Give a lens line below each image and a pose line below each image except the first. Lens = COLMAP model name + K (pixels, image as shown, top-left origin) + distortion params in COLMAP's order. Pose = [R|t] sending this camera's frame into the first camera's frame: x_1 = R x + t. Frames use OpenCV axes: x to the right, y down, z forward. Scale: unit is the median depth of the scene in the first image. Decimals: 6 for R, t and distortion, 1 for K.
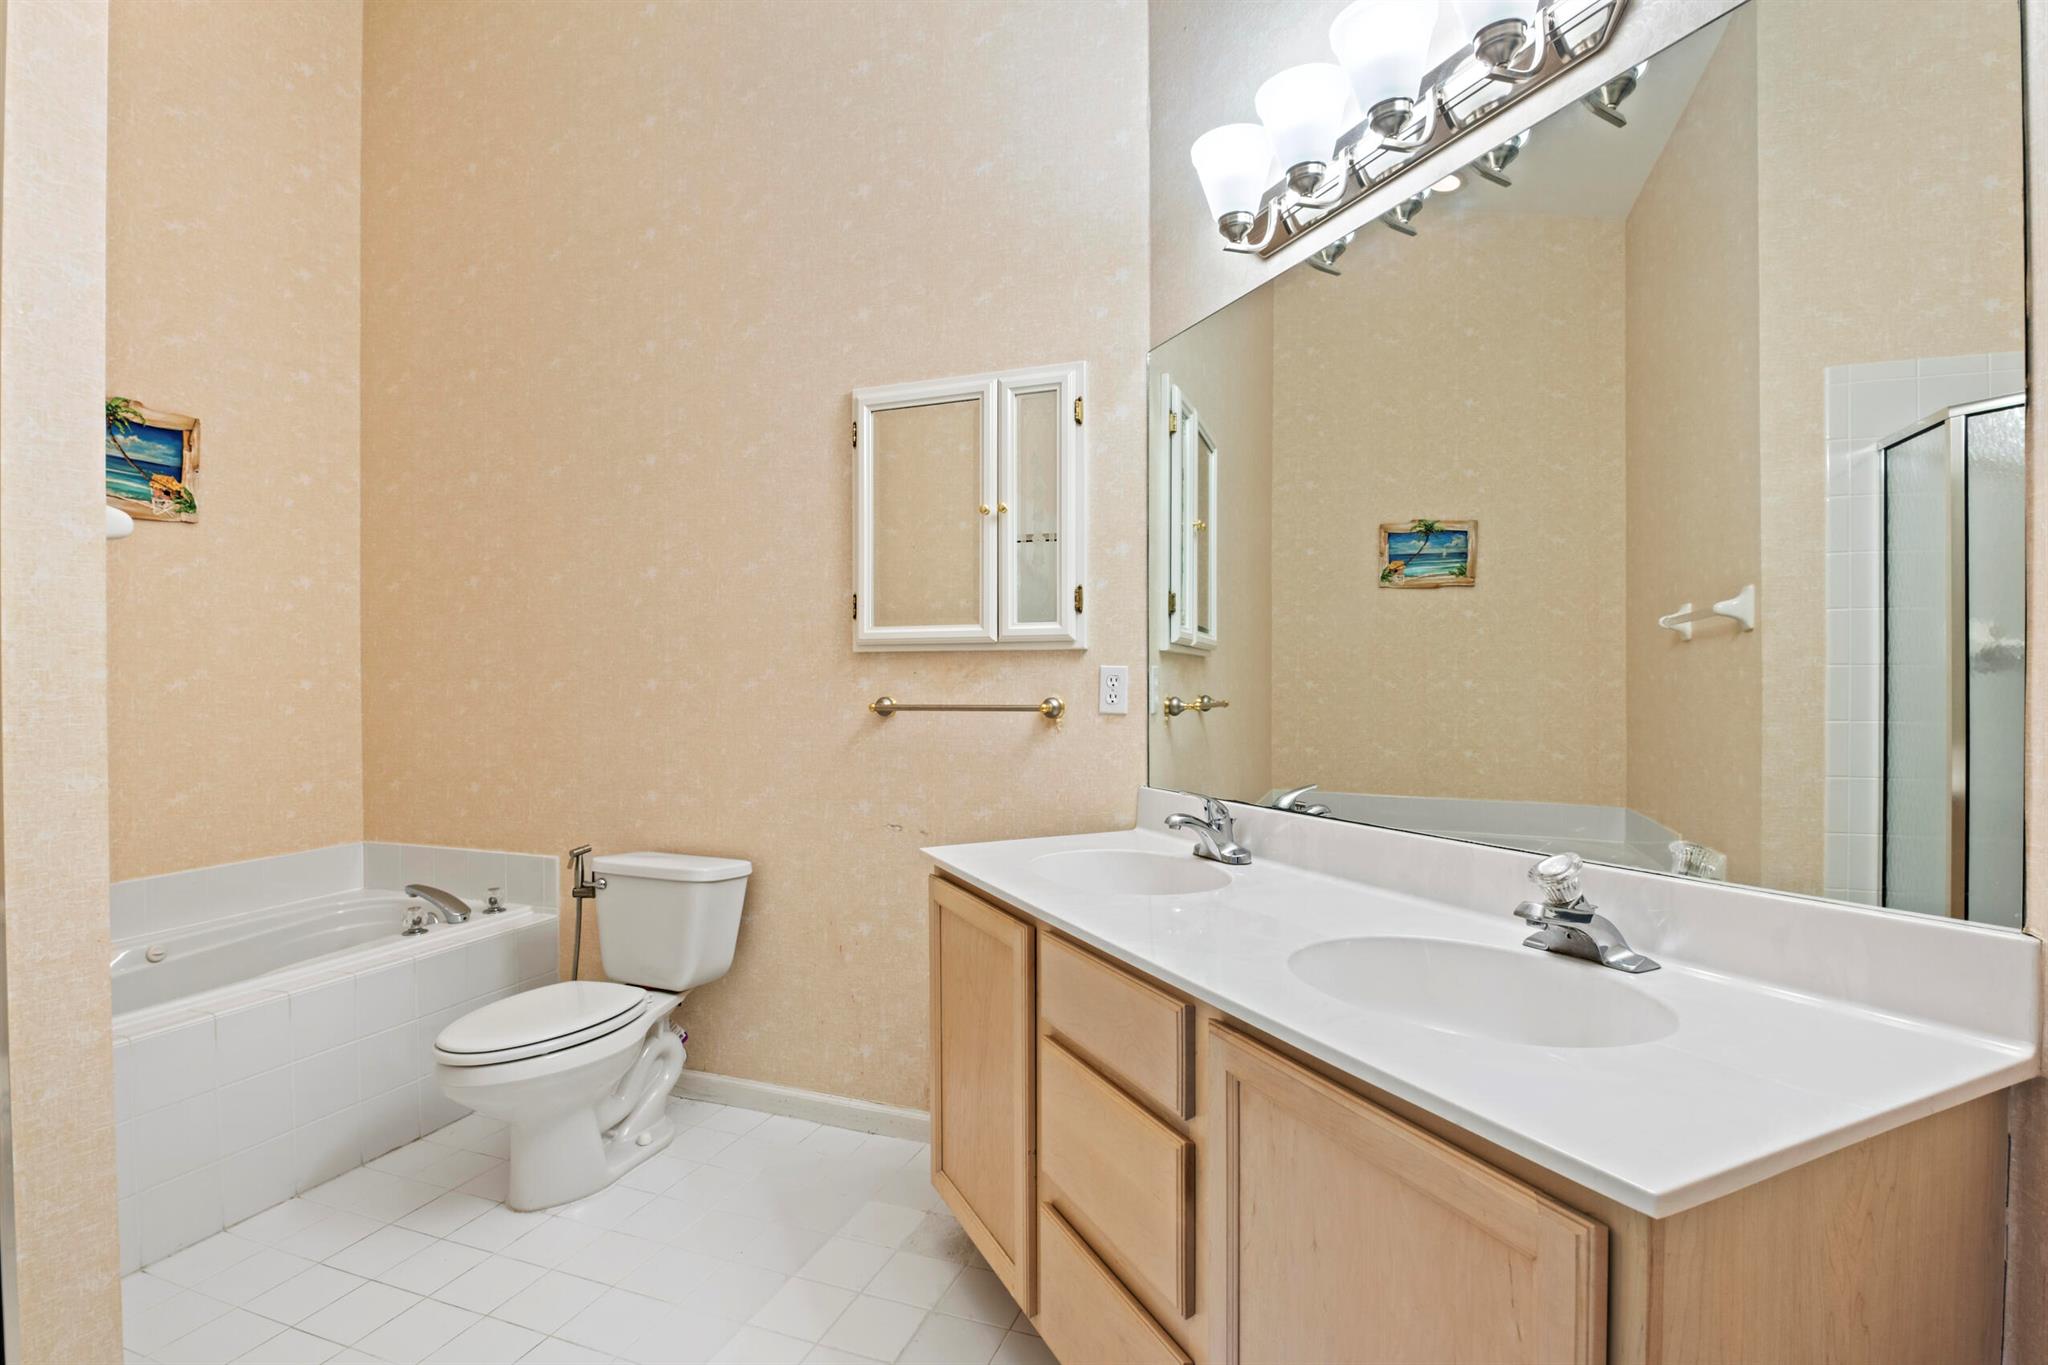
lens RADIAL K [[978.6, 0, 1023.1], [0, 978.6, 689.5], [0, 0, 1]] dist [-0.004993, -0.002382]
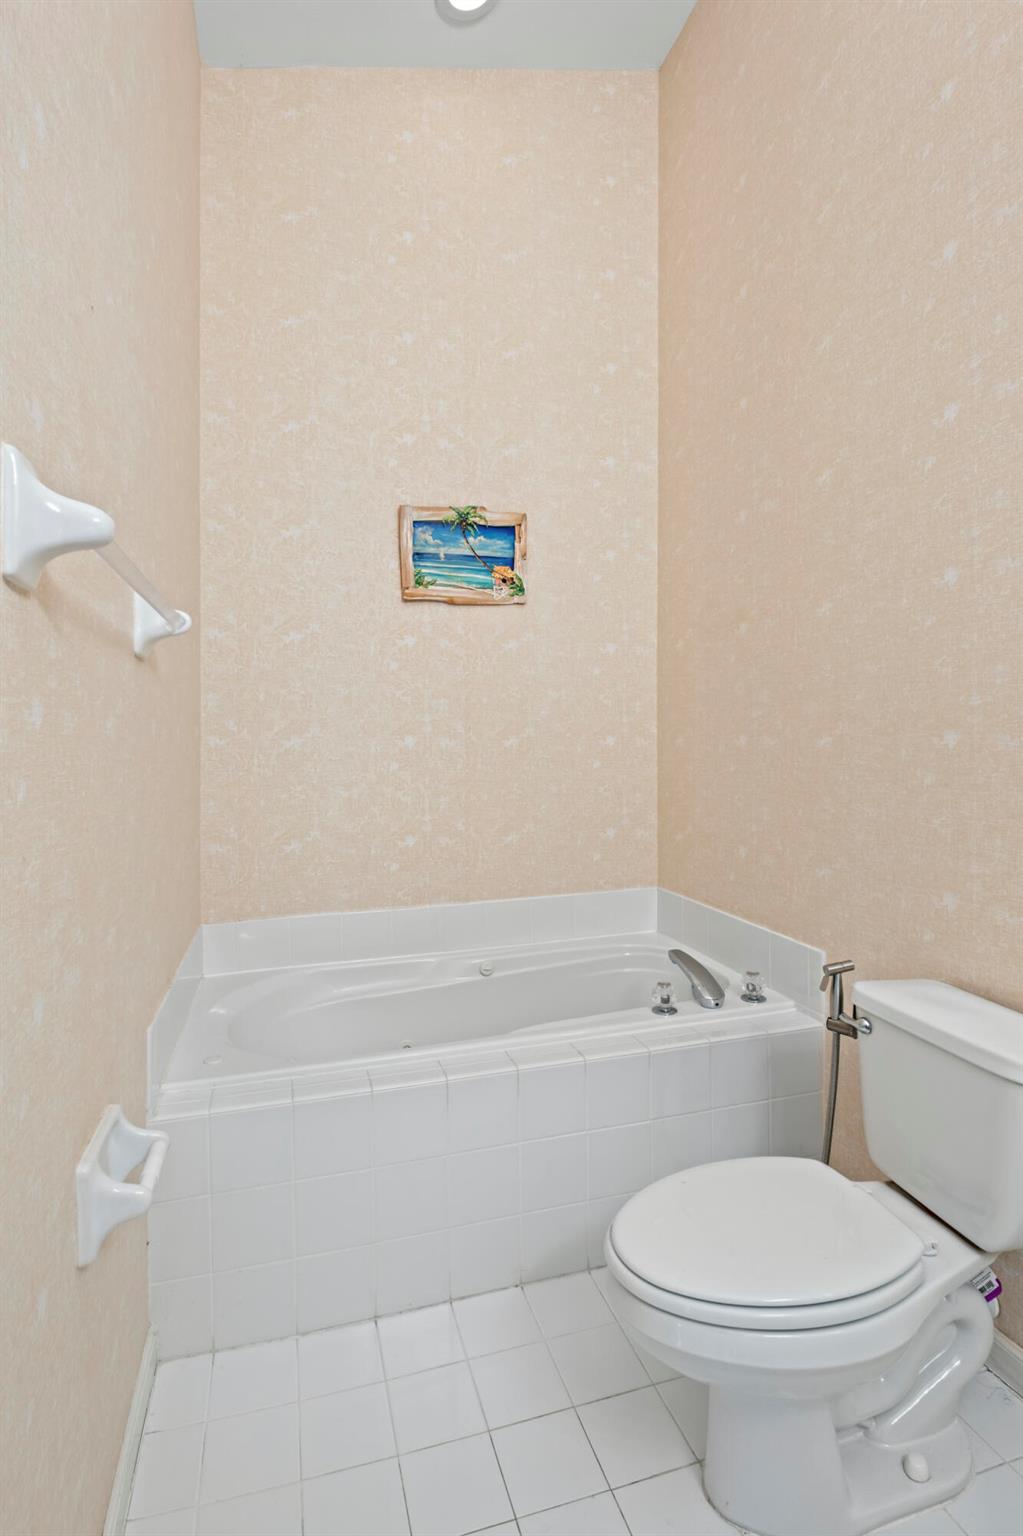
lens RADIAL K [[733.9, 0, 485.8], [0, 733.9, 753.5], [0, 0, 1]] dist [-0.004993, -0.002382]
pose [[0.574795, 0.011471, -0.818217, -0.154903], [0.003801, 0.999854, 0.016687, -0.005379], [0.818289, -0.012701, 0.574667, 0.461241]]
